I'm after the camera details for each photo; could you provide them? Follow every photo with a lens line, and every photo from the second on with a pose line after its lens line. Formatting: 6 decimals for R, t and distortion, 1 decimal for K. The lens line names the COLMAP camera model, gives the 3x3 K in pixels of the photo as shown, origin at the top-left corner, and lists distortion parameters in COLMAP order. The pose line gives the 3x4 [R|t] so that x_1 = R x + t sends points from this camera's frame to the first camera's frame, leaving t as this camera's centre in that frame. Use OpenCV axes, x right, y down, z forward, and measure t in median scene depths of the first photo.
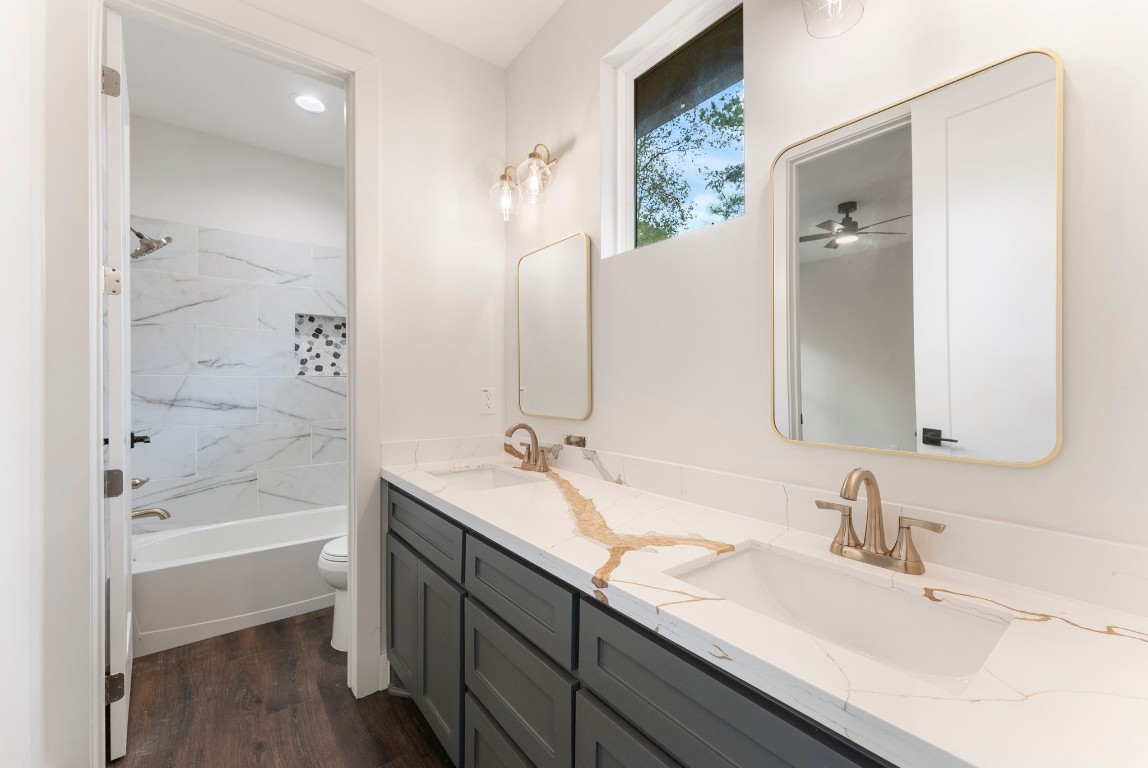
lens RADIAL K [[471.5, 0, 582.3], [0, 471.5, 382.0], [0, 0, 1]] dist [-0.000364, 0.000221]
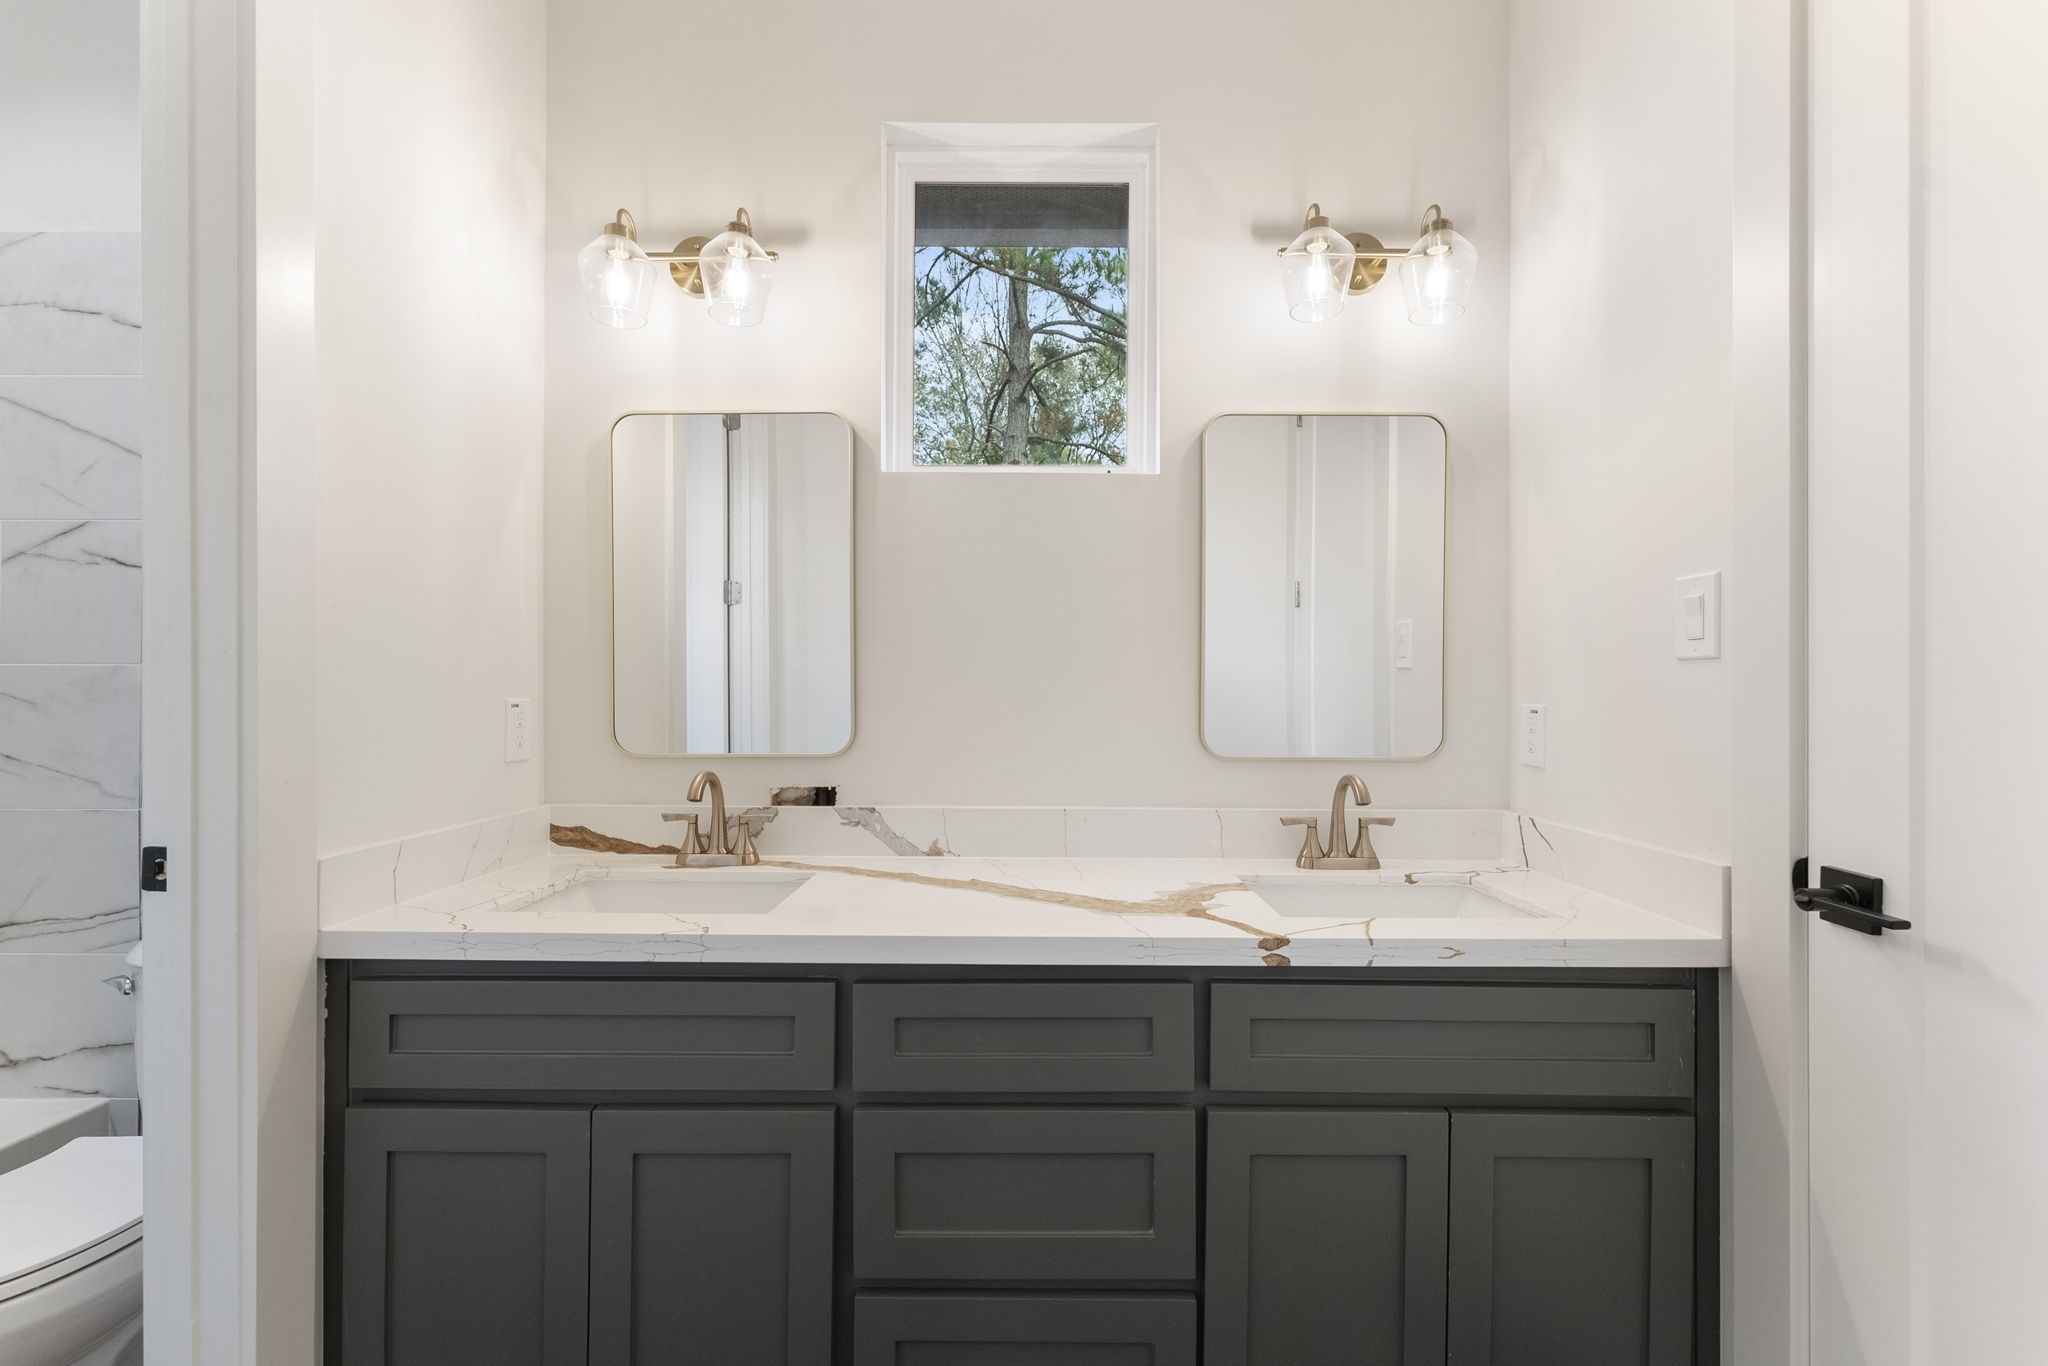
lens RADIAL K [[841.1, 0, 1033.3], [0, 841.1, 688.5], [0, 0, 1]] dist [-0.000364, 0.000221]
pose [[0.613434, 0.002793, 0.789741, -0.676396], [-0.005035, 0.999987, 0.000374, 0.001284], [-0.789730, -0.004206, 0.613440, 0.235342]]
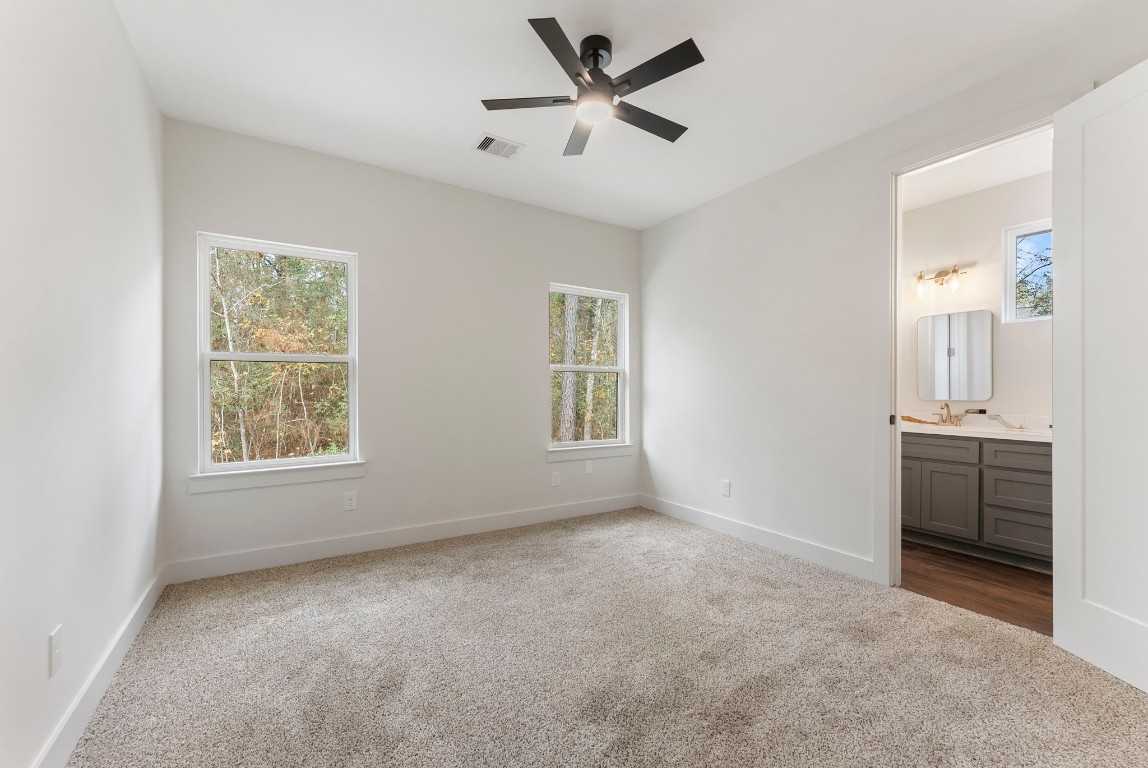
lens RADIAL K [[471.5, 0, 570.3], [0, 471.5, 387.3], [0, 0, 1]] dist [-0.000364, 0.000221]
pose [[0.994342, 0.004726, -0.106125, -1.705258], [-0.004855, 0.999988, -0.000958, 0.035171], [0.106119, 0.001468, 0.994352, -1.336103]]
